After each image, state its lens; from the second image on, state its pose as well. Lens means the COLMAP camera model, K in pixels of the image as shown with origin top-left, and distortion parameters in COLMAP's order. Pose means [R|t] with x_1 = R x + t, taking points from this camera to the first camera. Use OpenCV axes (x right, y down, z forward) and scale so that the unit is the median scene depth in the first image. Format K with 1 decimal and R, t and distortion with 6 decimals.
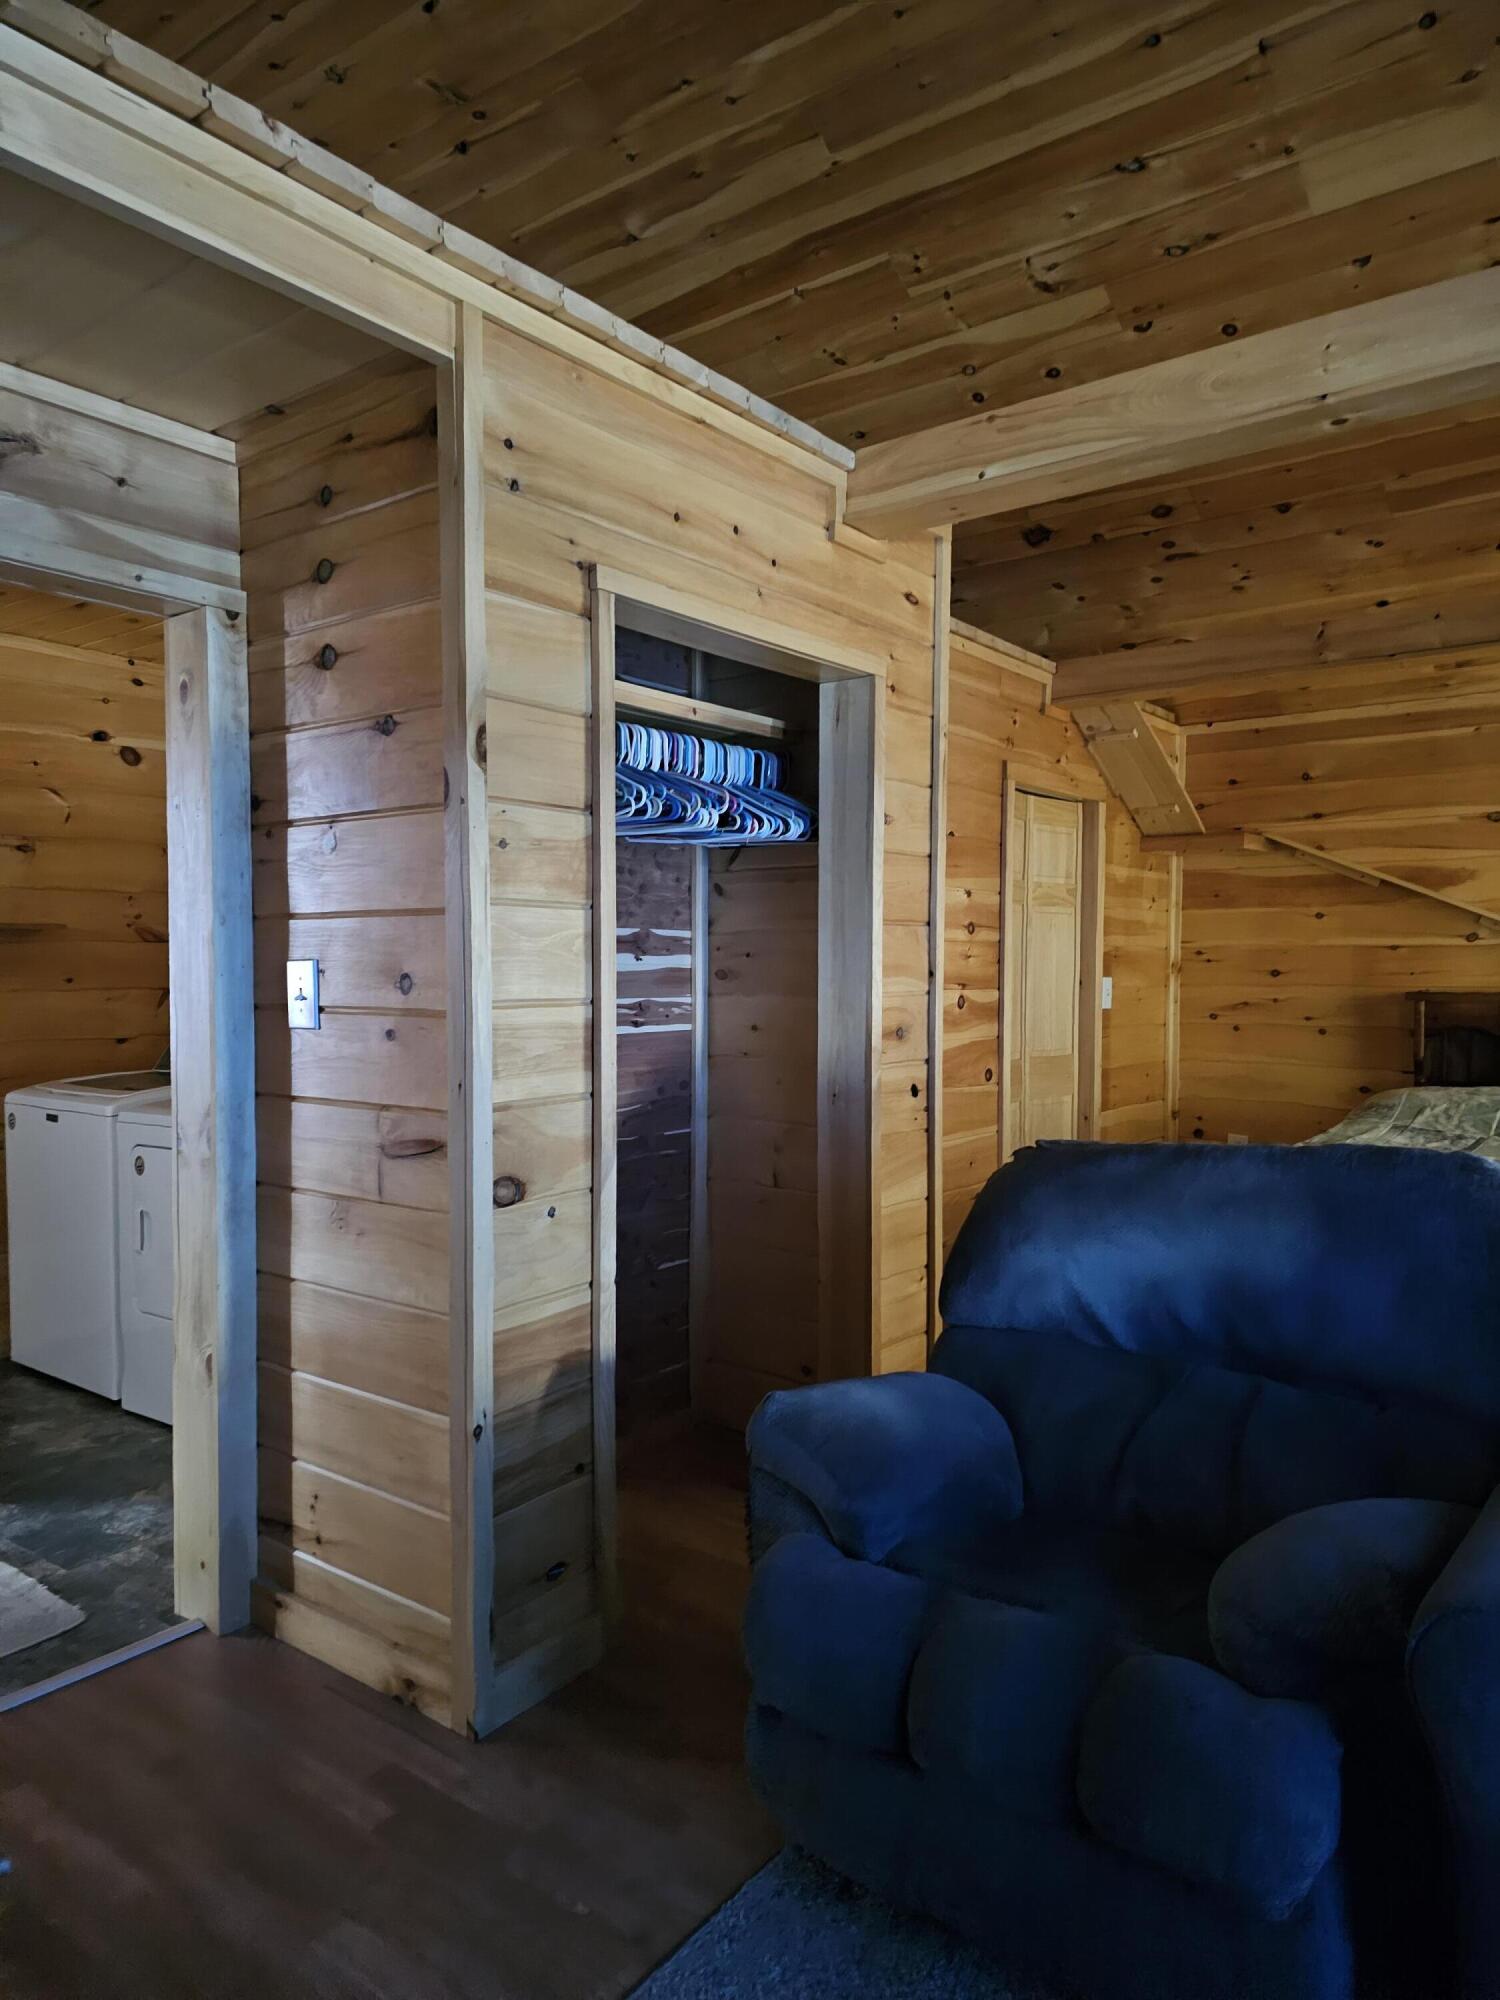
lens RADIAL K [[1316.1, 0, 736.9], [0, 1316.1, 1023.1], [0, 0, 1]] dist [0.103847, -0.144196]
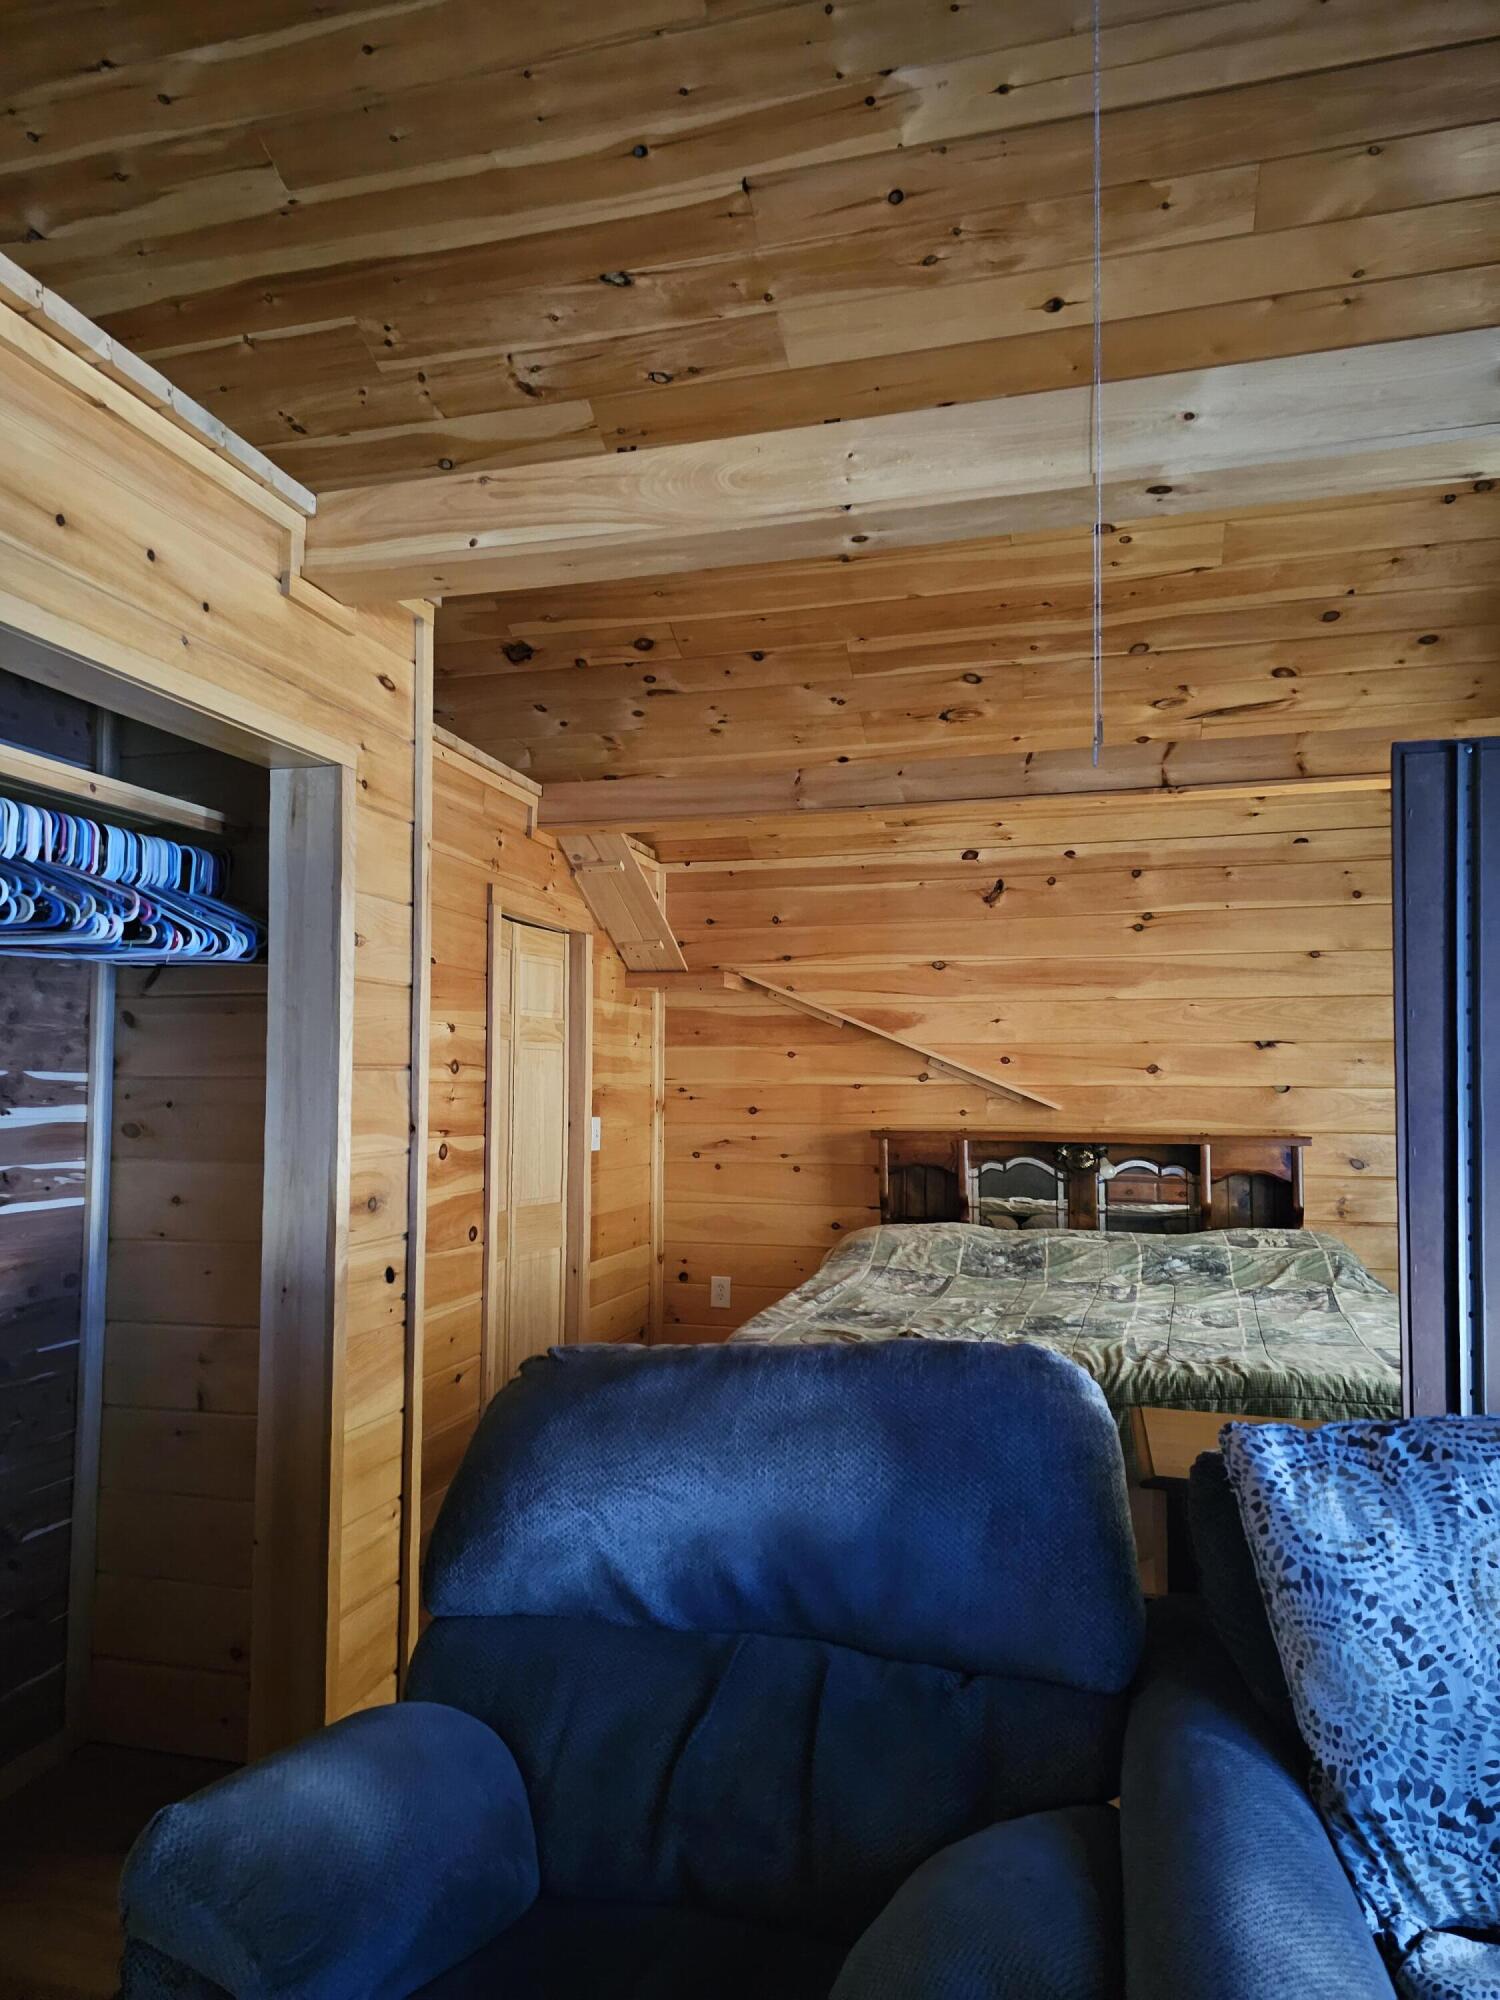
lens RADIAL K [[1350.3, 0, 724.5], [0, 1350.3, 1029.8], [0, 0, 1]] dist [0.082074, -0.063255]
pose [[0.928650, 0.017717, 0.370535, 0.009945], [0.016217, 0.995965, -0.088265, -0.014894], [-0.370604, 0.087977, 0.924615, 0.101693]]
